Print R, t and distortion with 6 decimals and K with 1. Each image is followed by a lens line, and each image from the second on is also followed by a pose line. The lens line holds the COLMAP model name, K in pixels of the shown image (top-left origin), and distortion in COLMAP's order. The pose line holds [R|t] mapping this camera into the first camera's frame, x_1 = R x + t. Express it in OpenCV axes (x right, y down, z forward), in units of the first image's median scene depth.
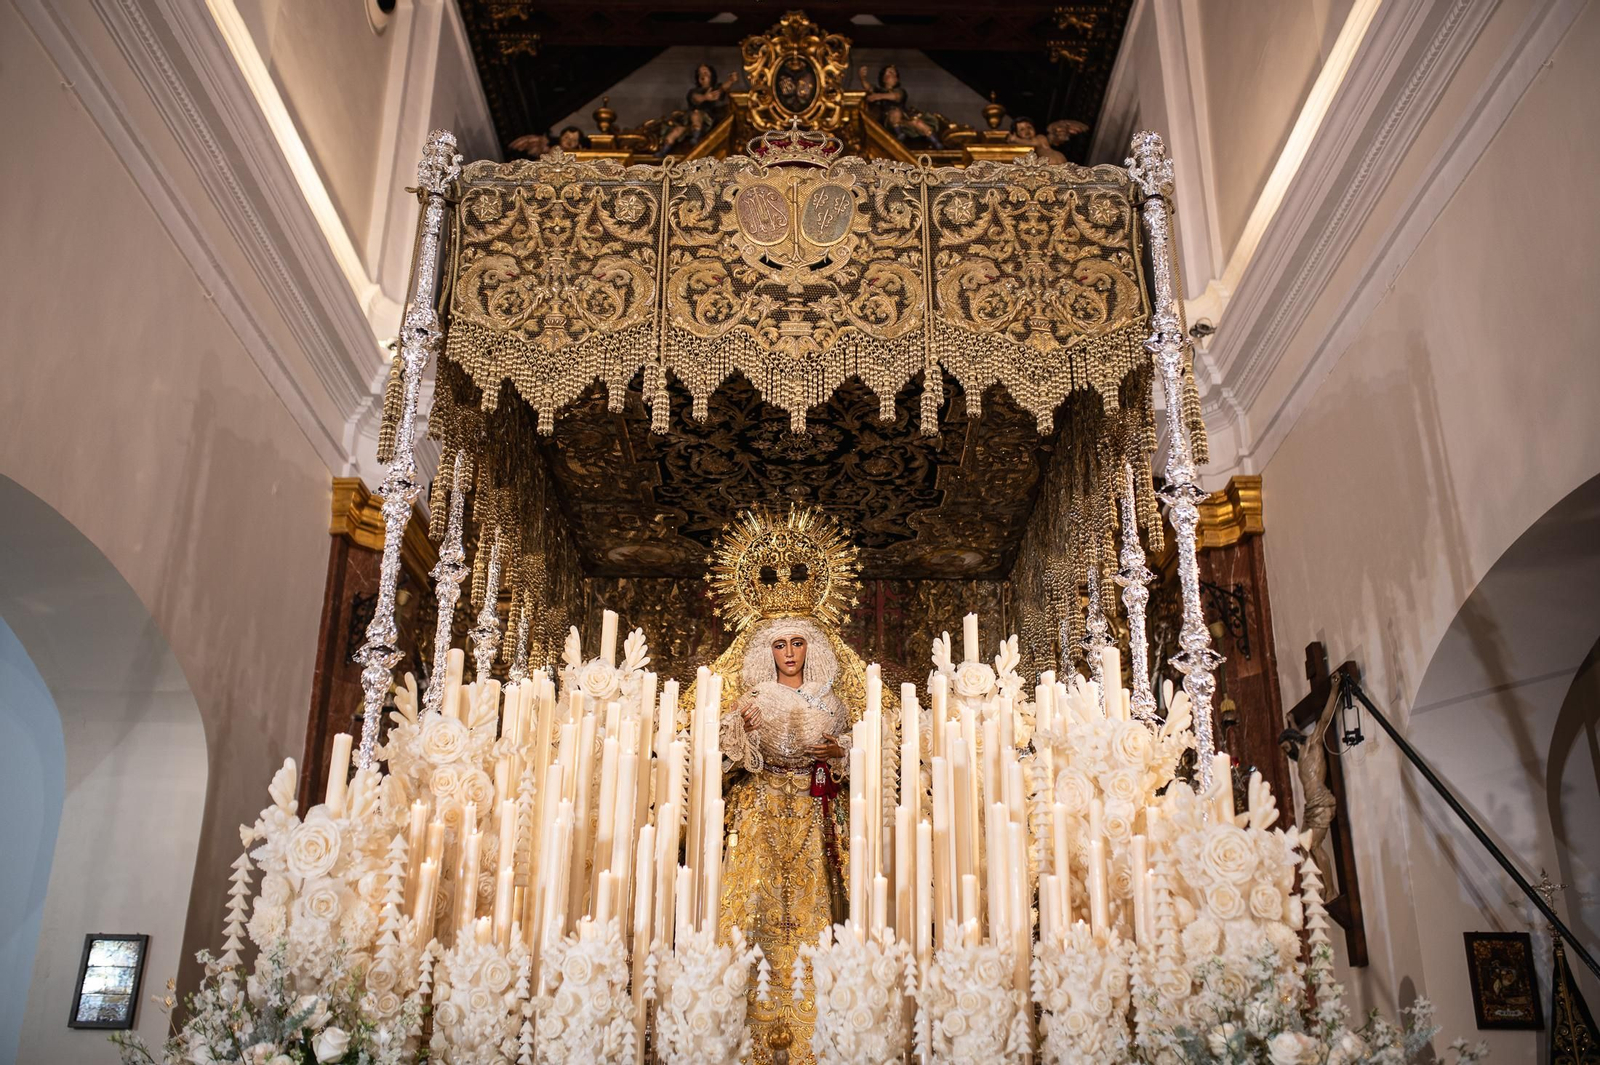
lens RADIAL K [[1532.4, 0, 800.0], [0, 1532.4, 532.5], [0, 0, 1]] dist [-0.064710, 0.087362]
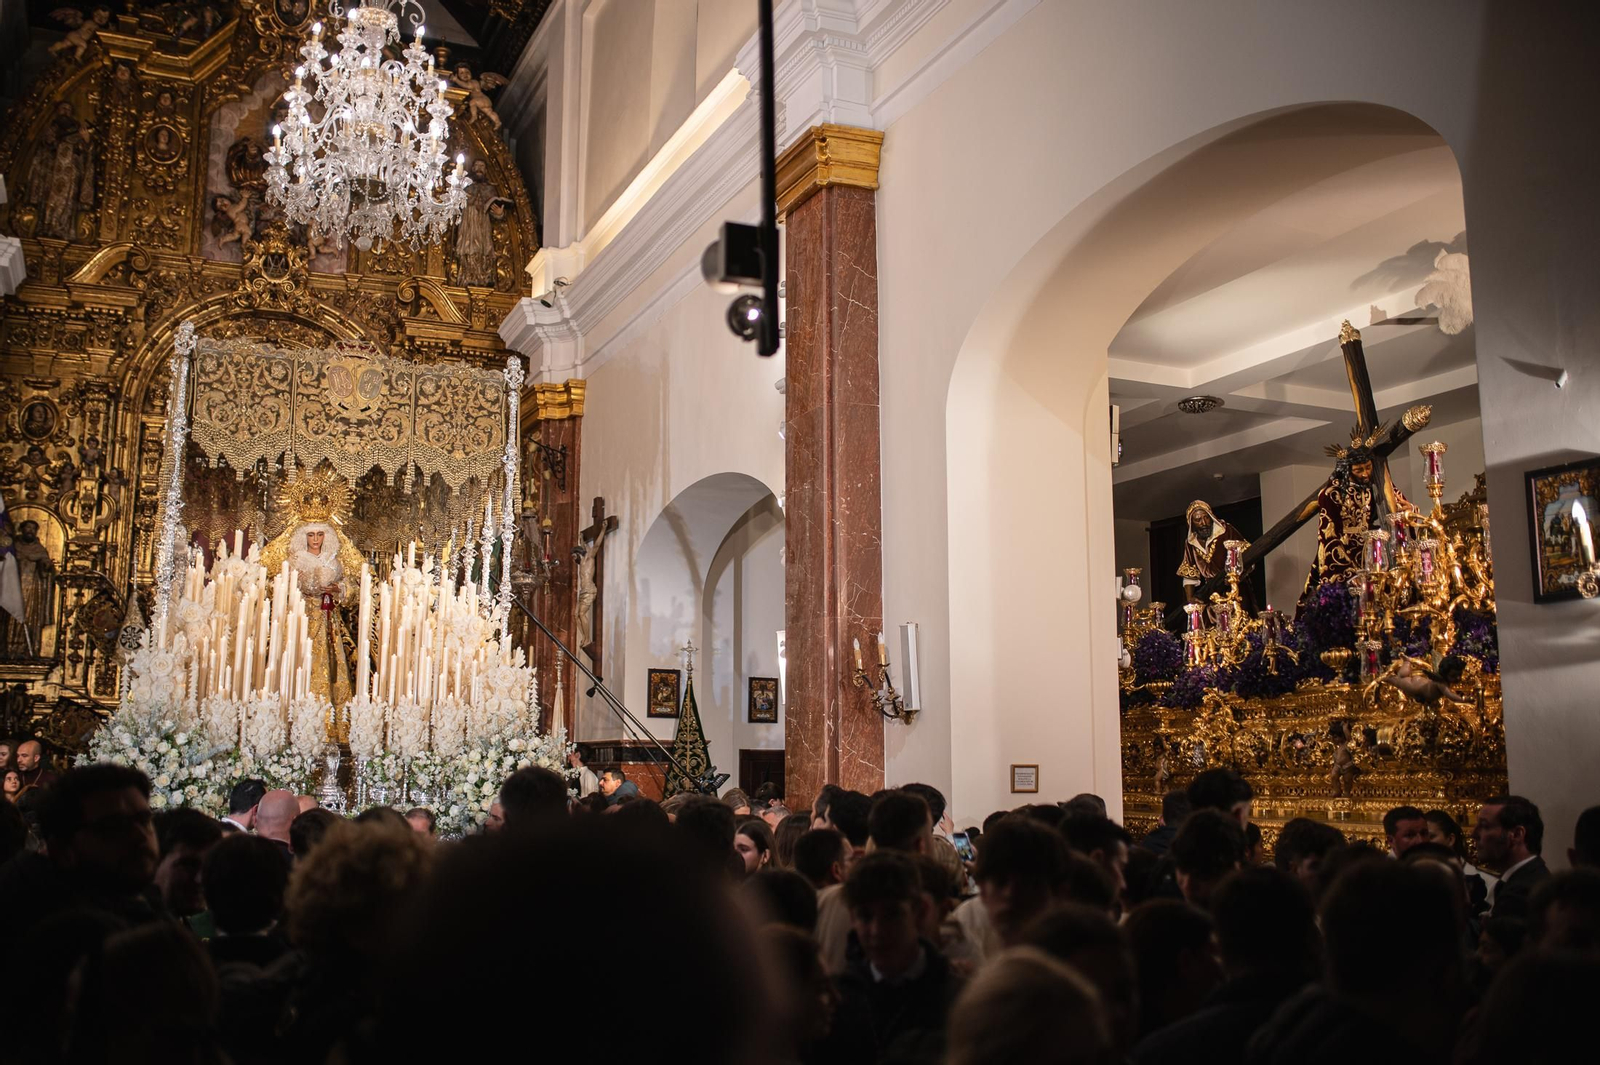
lens RADIAL K [[1532.4, 0, 800.0], [0, 1532.4, 532.5], [0, 0, 1]] dist [-0.064710, 0.087362]
pose [[0.915353, 0.062403, 0.397787, -0.284108], [-0.150908, 0.969077, 0.195233, -0.534261], [-0.373303, -0.238736, 0.896465, -1.316518]]
